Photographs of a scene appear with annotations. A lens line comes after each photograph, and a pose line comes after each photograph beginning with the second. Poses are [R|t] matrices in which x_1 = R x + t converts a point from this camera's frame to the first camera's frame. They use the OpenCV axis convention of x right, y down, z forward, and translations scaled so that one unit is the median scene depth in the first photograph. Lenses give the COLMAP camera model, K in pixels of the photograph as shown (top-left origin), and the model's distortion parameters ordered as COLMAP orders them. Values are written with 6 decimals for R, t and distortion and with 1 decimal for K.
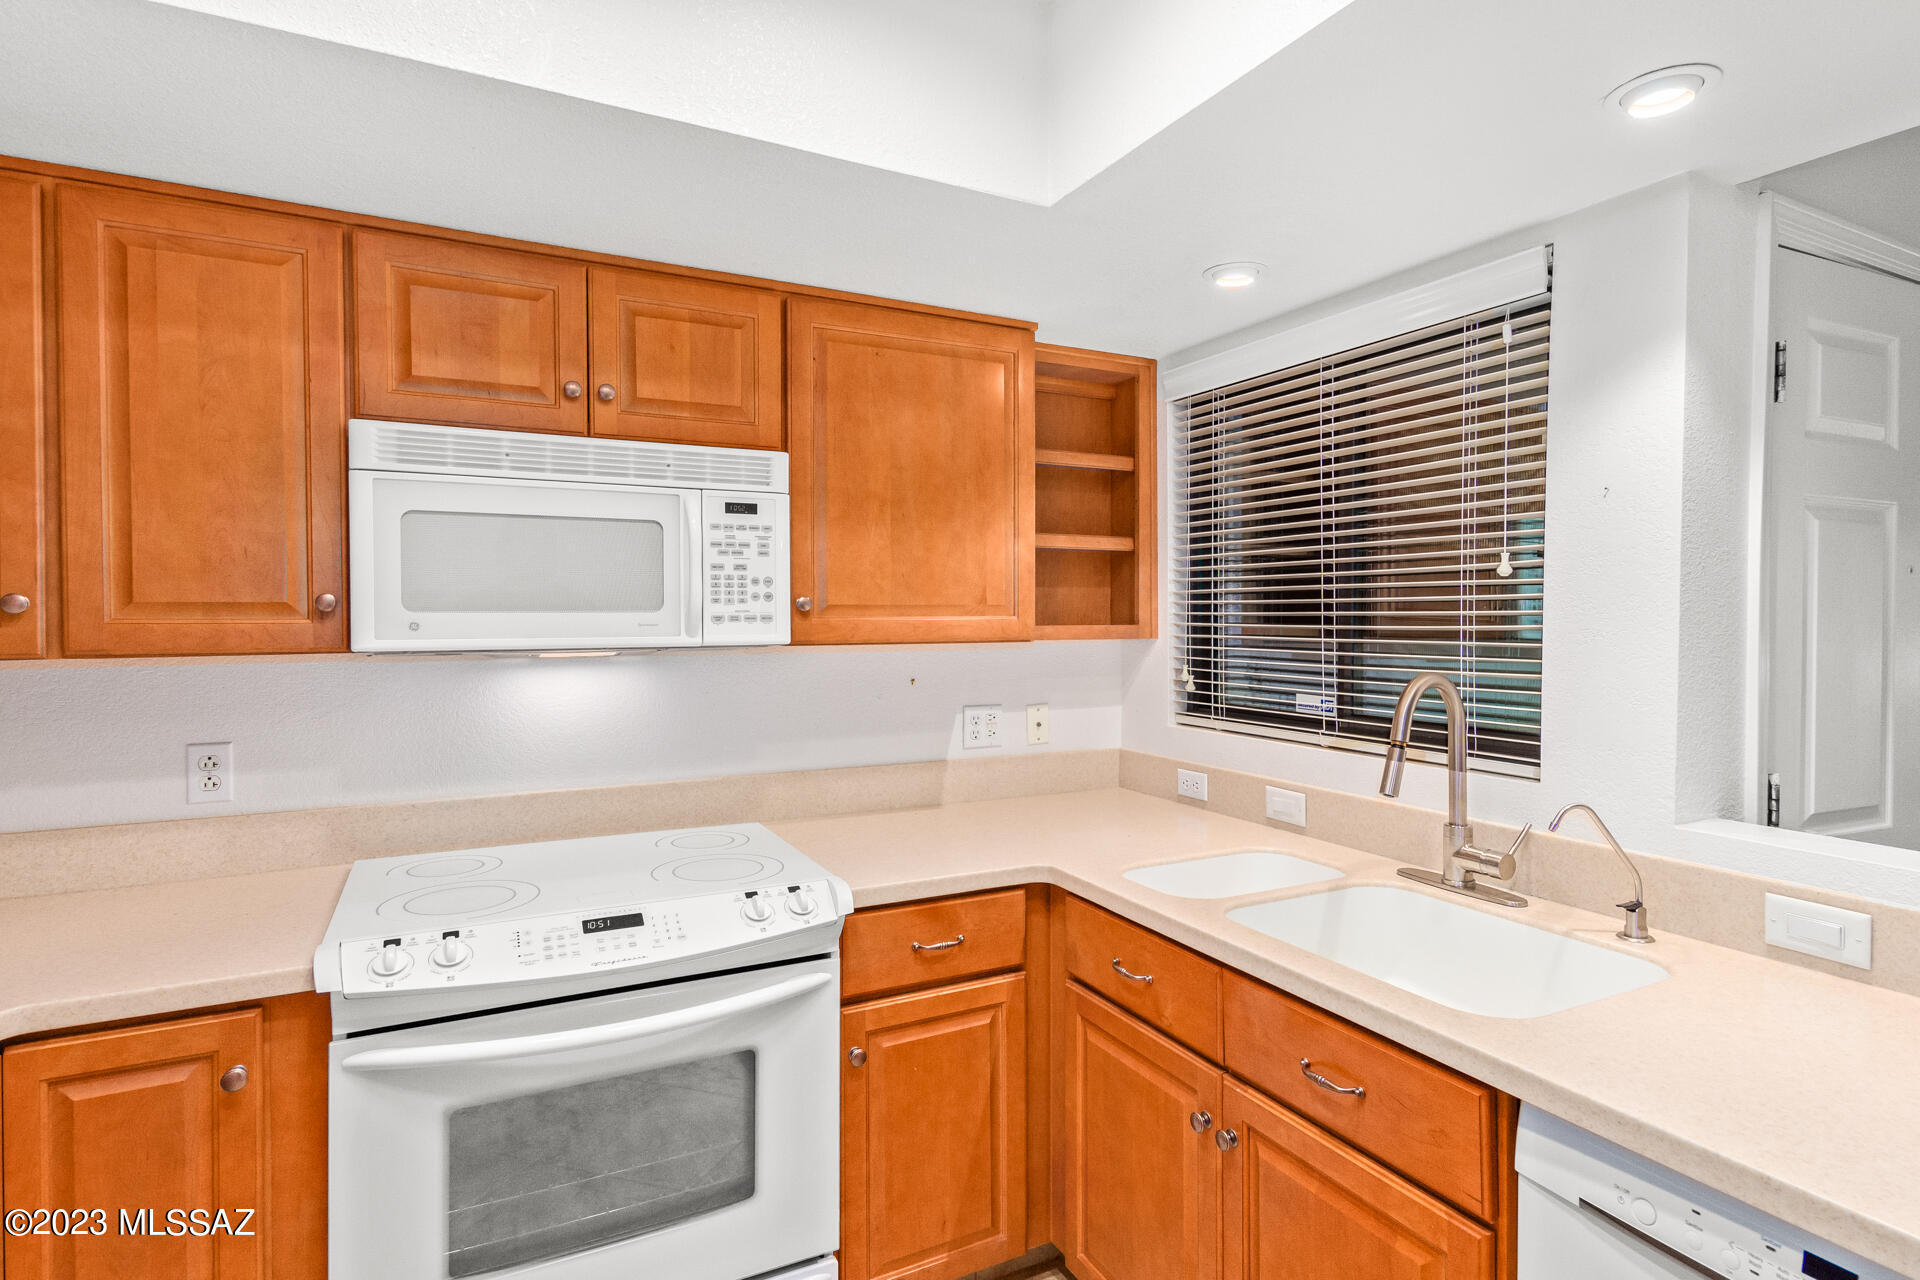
lens RADIAL K [[960.9, 0, 993.3], [0, 960.9, 628.0], [0, 0, 1]] dist [0.011727, -0.005118]
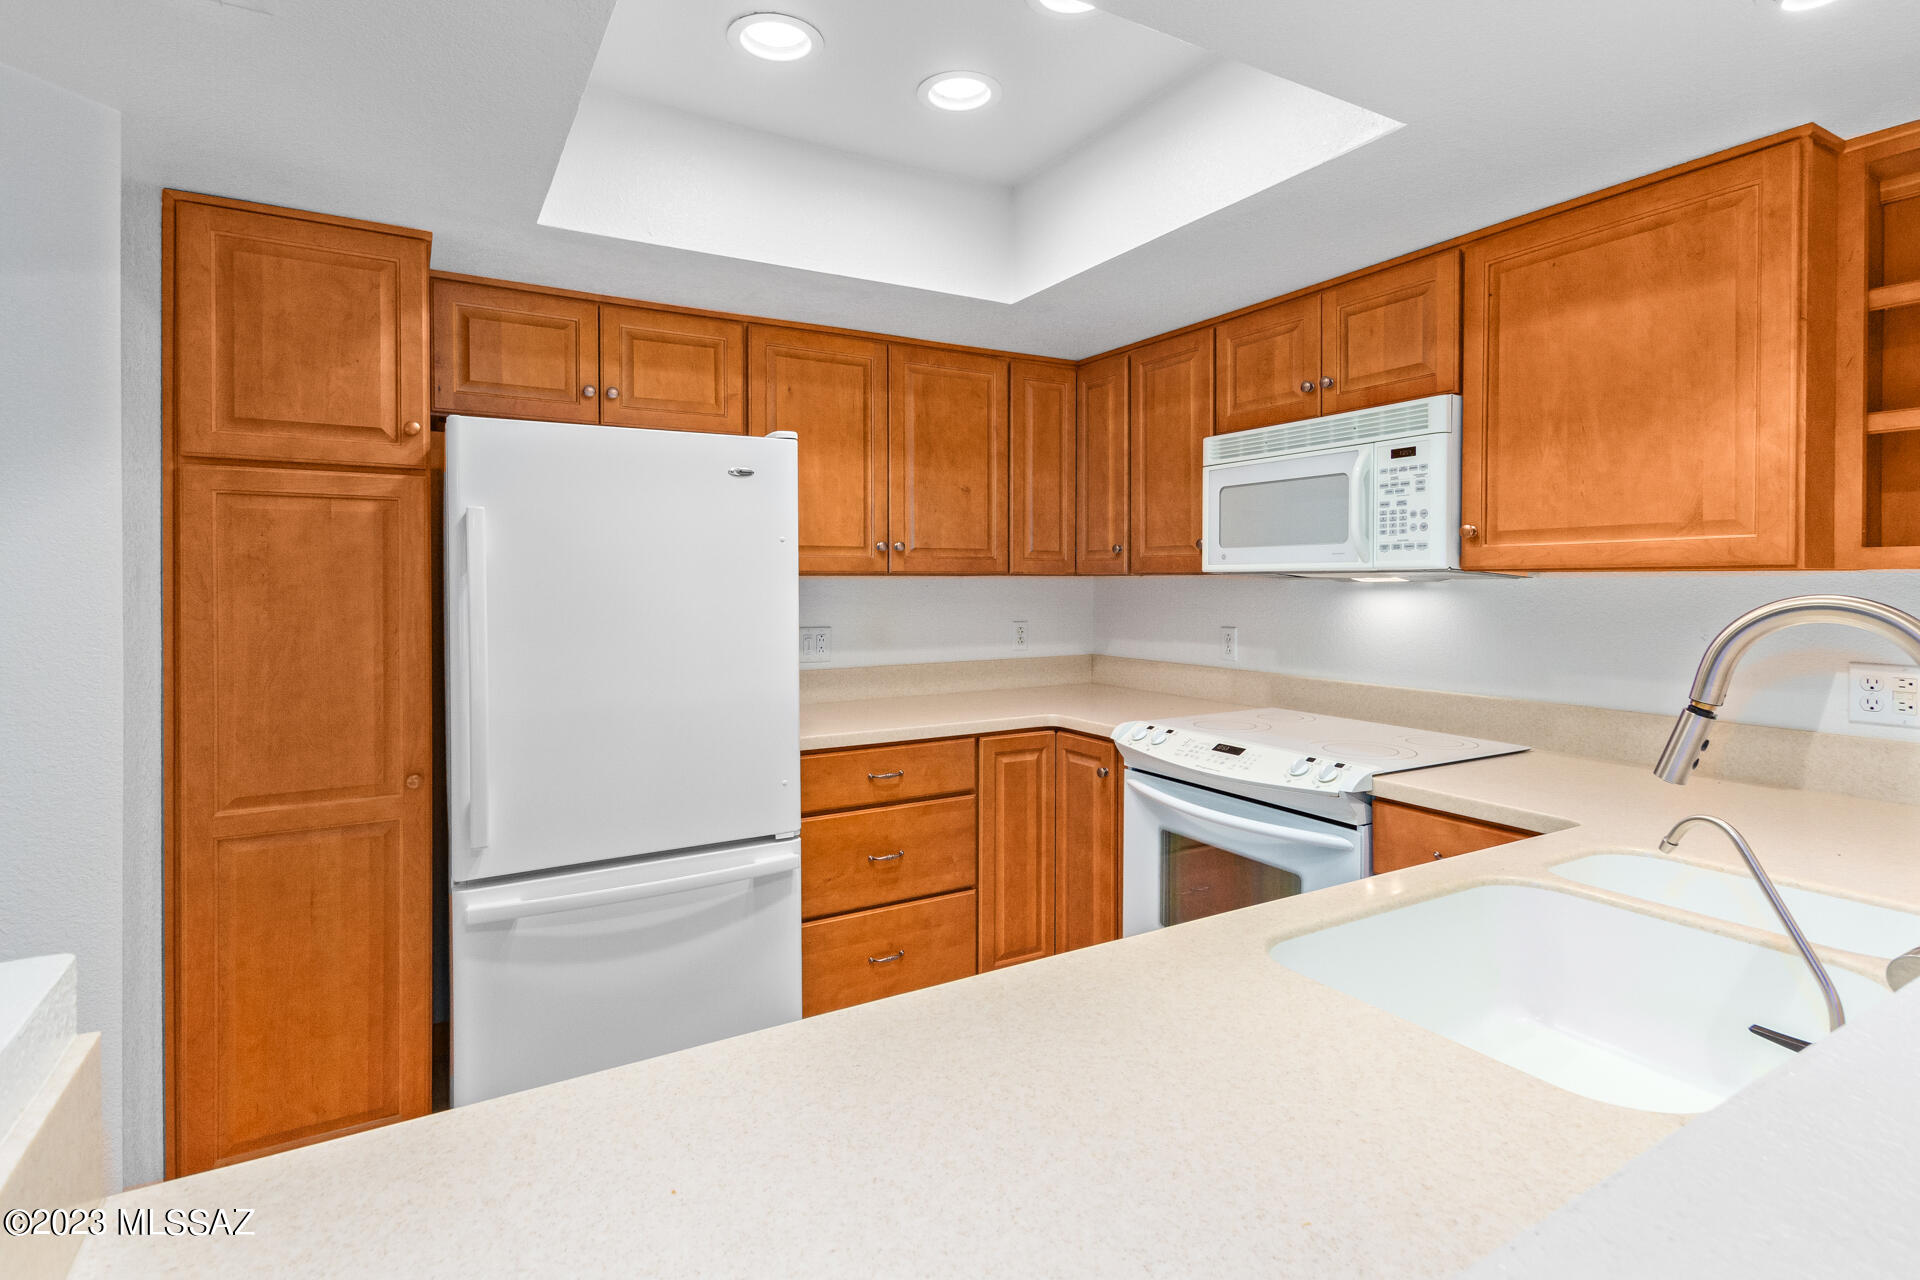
lens RADIAL K [[960.1, 0, 925.0], [0, 960.1, 589.0], [0, 0, 1]] dist [0.011243, -0.001627]
pose [[0.022444, 0.010725, -0.999691, 0.907112], [-0.012300, 0.999870, 0.010450, 0.036982], [0.999672, 0.012062, 0.022573, 0.397944]]
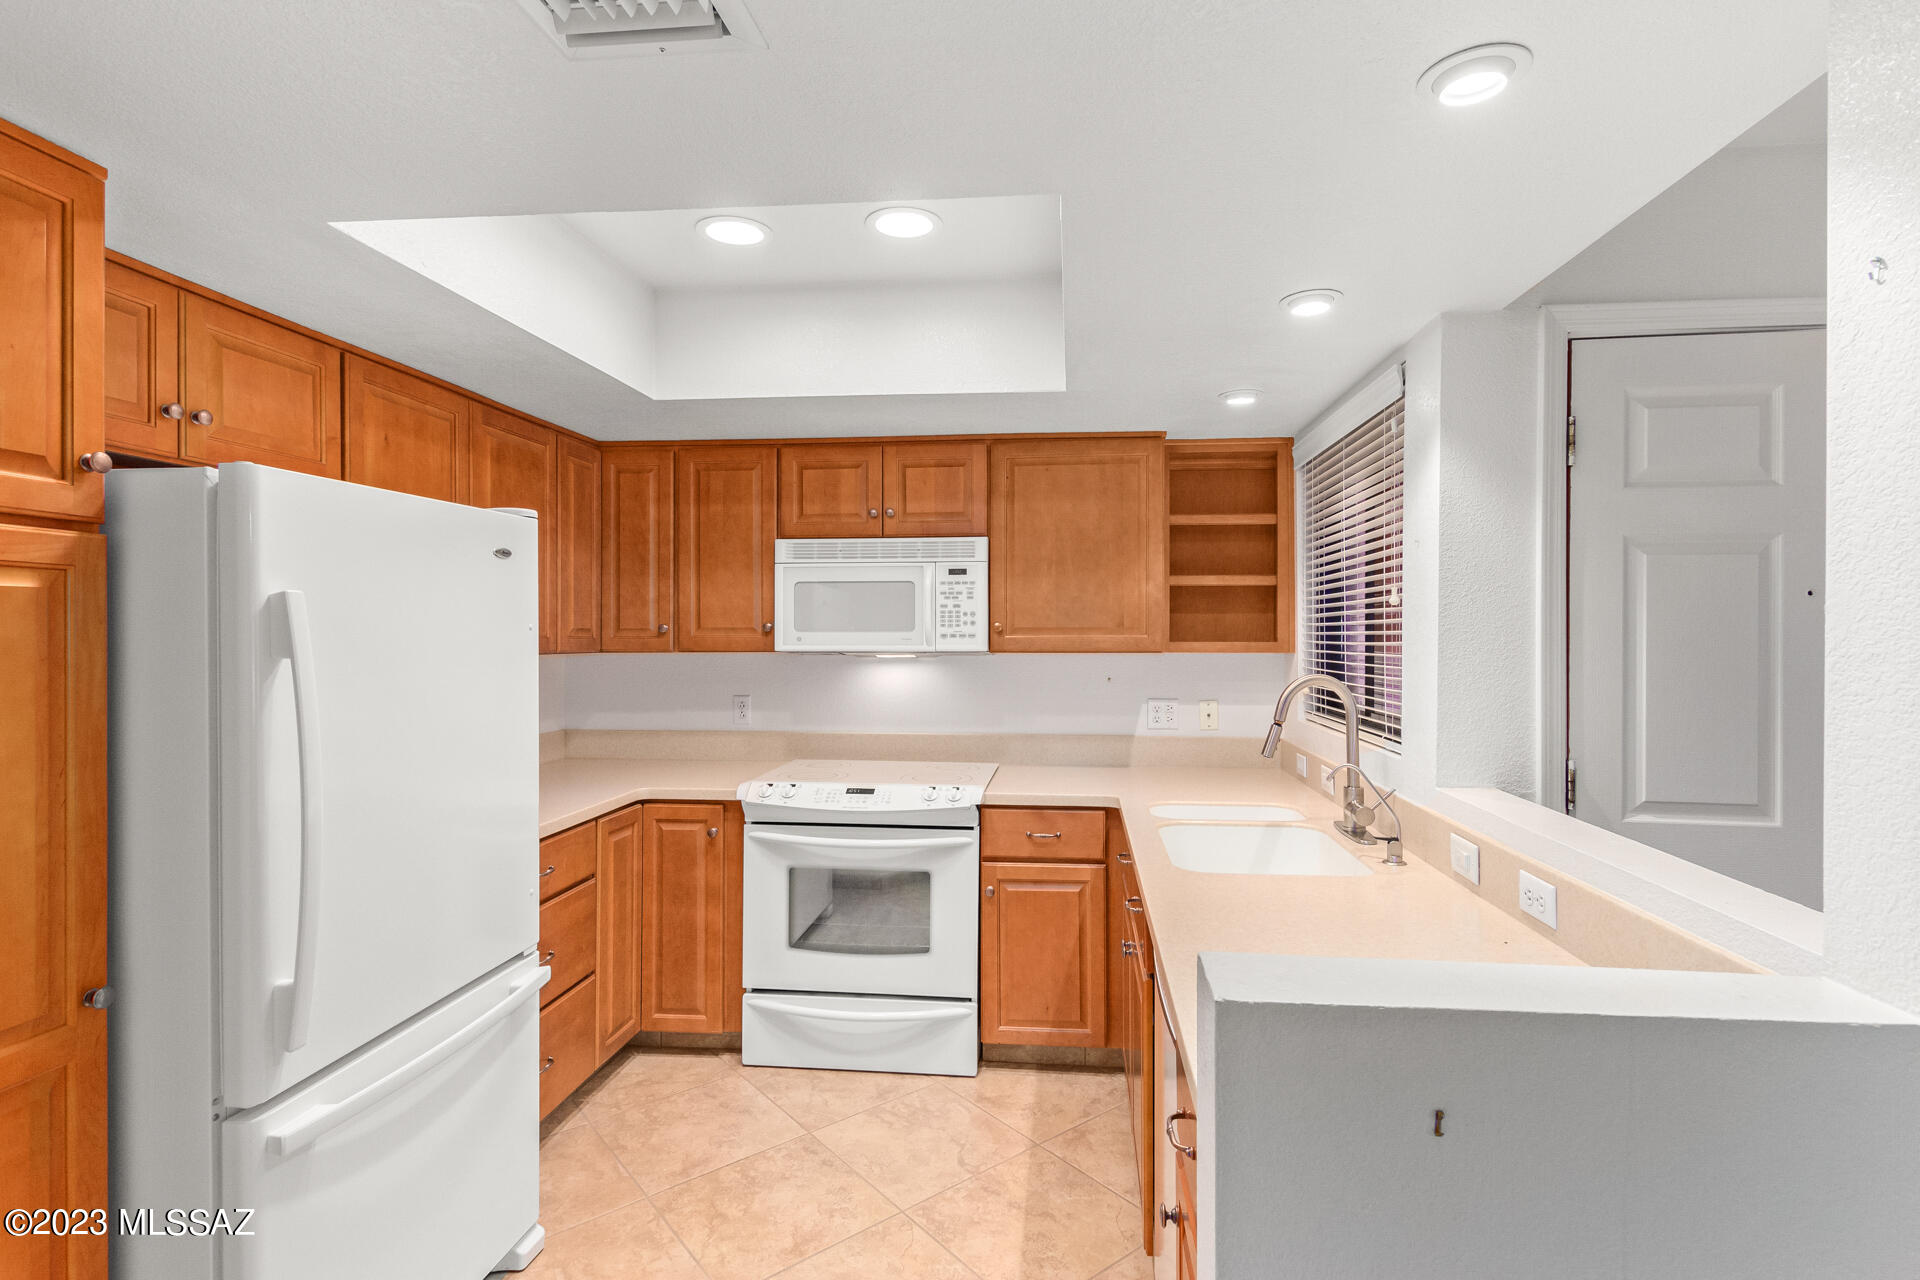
lens RADIAL K [[960.9, 0, 1002.8], [0, 960.9, 632.6], [0, 0, 1]] dist [0.011727, -0.005118]
pose [[0.834887, 0.000607, -0.550421, 0.761803], [-0.008611, 0.999891, -0.011960, 0.004196], [0.550354, 0.014725, 0.834801, -0.395722]]
